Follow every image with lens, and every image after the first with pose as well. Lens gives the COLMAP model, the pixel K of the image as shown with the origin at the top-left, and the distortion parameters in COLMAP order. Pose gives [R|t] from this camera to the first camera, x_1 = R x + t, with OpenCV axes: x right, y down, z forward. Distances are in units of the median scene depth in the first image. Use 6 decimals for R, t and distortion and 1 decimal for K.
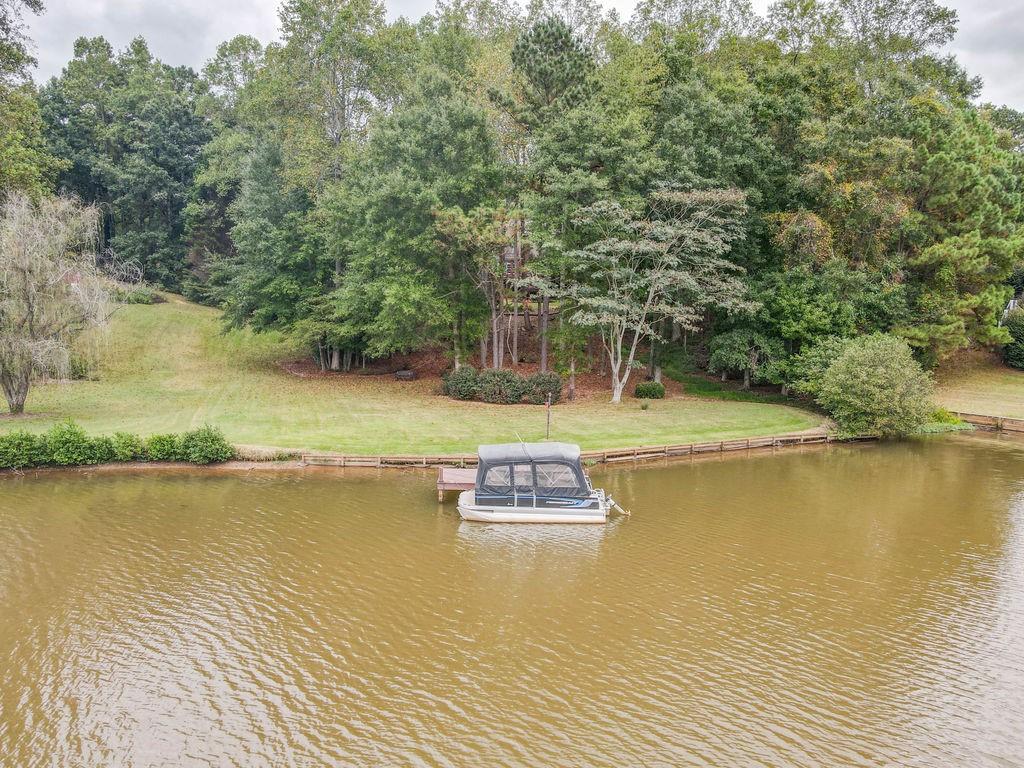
lens RADIAL K [[749.8, 0, 512.0], [0, 749.8, 384.0], [0, 0, 1]] dist [0.004942, 0.009907]
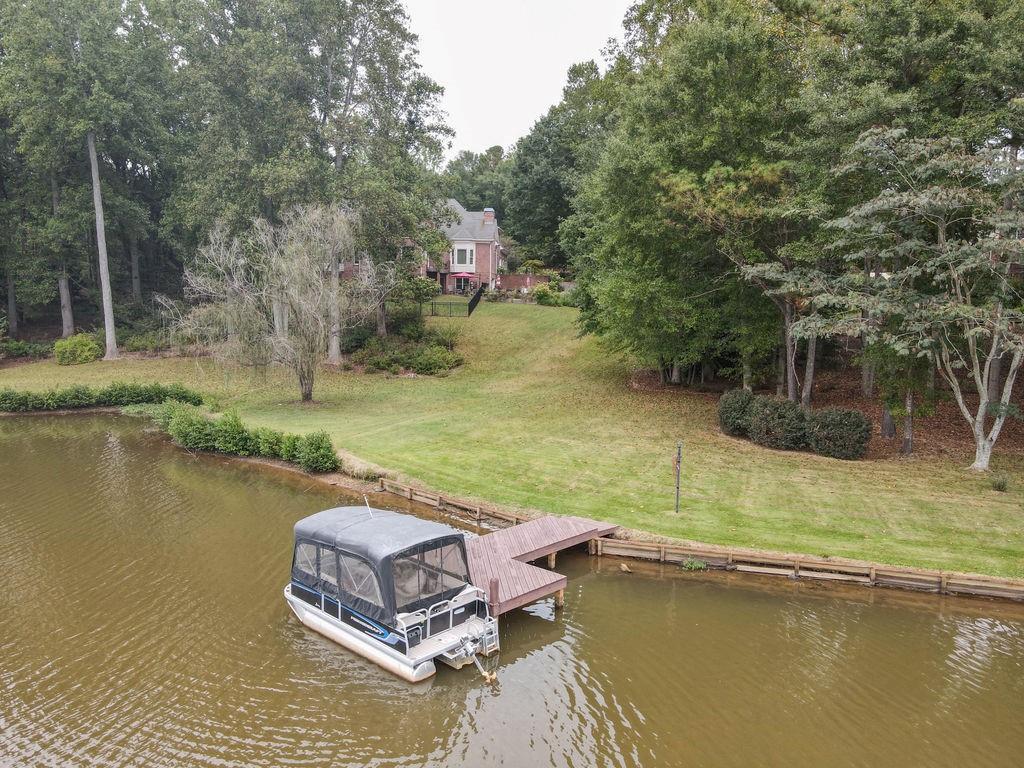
lens RADIAL K [[749.8, 0, 512.0], [0, 749.8, 384.0], [0, 0, 1]] dist [0.004942, 0.009907]
pose [[0.732293, 0.071735, -0.677200, 0.352989], [-0.076741, 0.996795, 0.022604, -0.037958], [0.676651, 0.035416, 0.735451, 0.403006]]
